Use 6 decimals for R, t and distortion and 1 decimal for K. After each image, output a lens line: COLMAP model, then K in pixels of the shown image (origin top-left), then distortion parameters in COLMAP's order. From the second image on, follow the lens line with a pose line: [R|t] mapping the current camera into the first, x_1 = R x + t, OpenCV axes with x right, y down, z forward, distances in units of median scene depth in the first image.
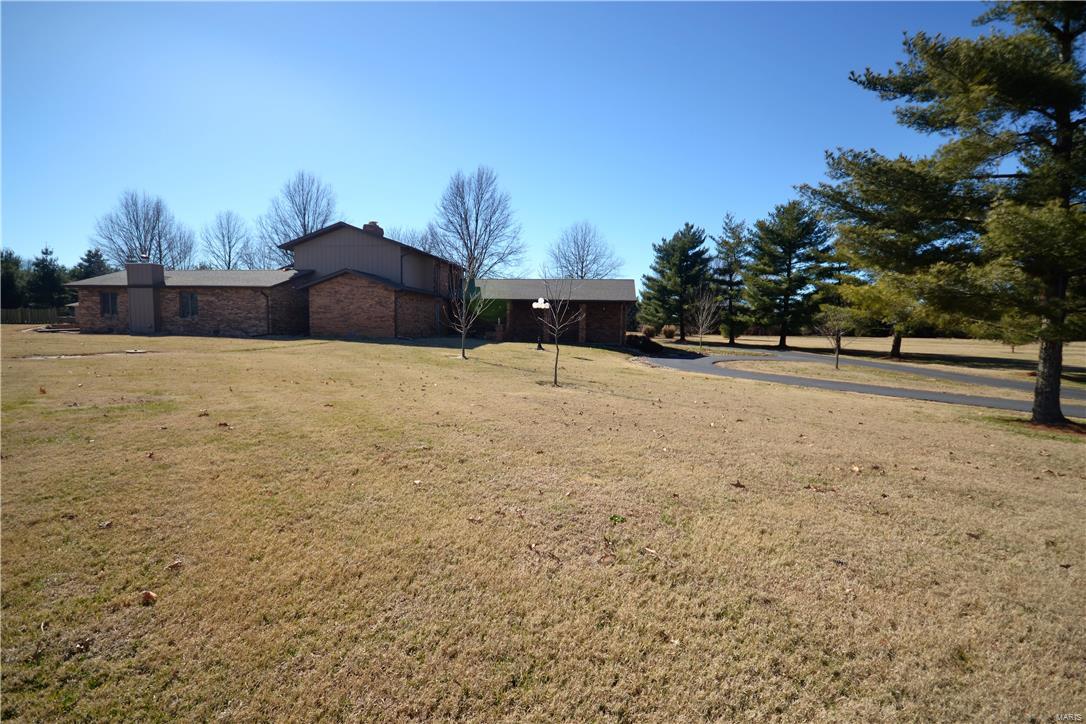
lens RADIAL K [[485.8, 0, 543.0], [0, 485.8, 362.0], [0, 0, 1]] dist [-0.003436, -0.000635]
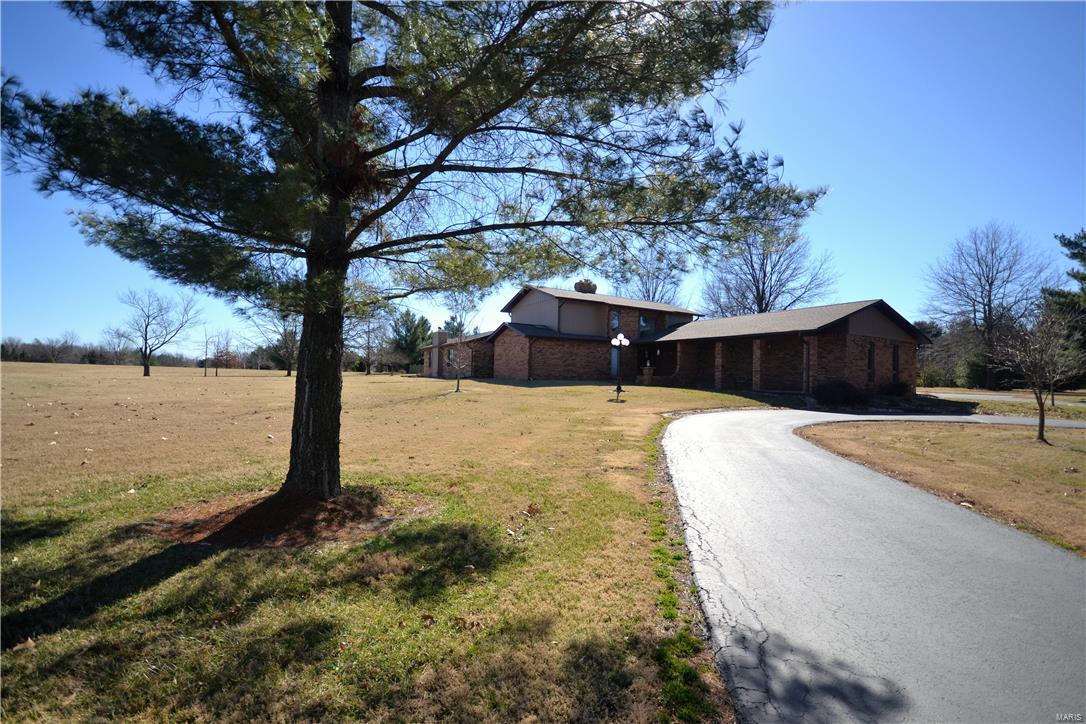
lens RADIAL K [[485.8, 0, 543.0], [0, 485.8, 362.0], [0, 0, 1]] dist [-0.003436, -0.000635]
pose [[0.622579, -0.031175, -0.781936, 0.365453], [-0.067404, 0.993357, -0.093271, 0.007188], [0.779649, 0.110774, 0.616341, 0.214963]]
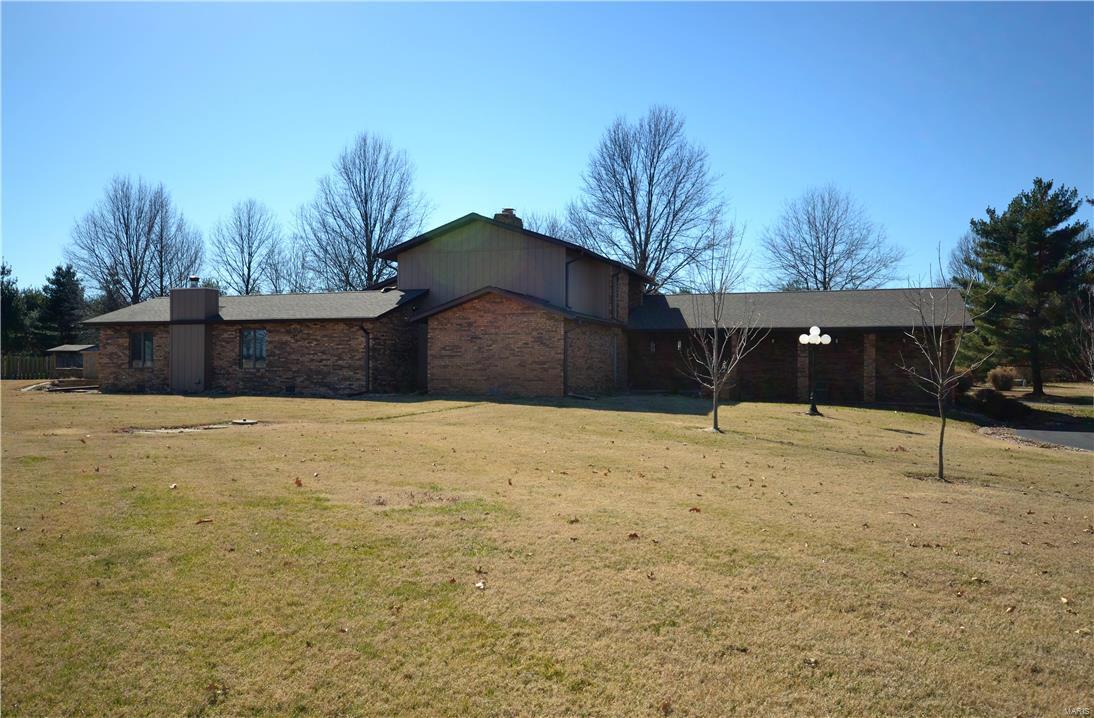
lens RADIAL K [[854.5, 0, 547.0], [0, 854.5, 359.0], [0, 0, 1]] dist [-0.035112, 0.117823]
pose [[0.980864, -0.015290, -0.194093, -0.074039], [-0.001511, 0.996284, -0.086117, -0.002651], [0.194688, 0.084762, 0.977196, -0.034406]]
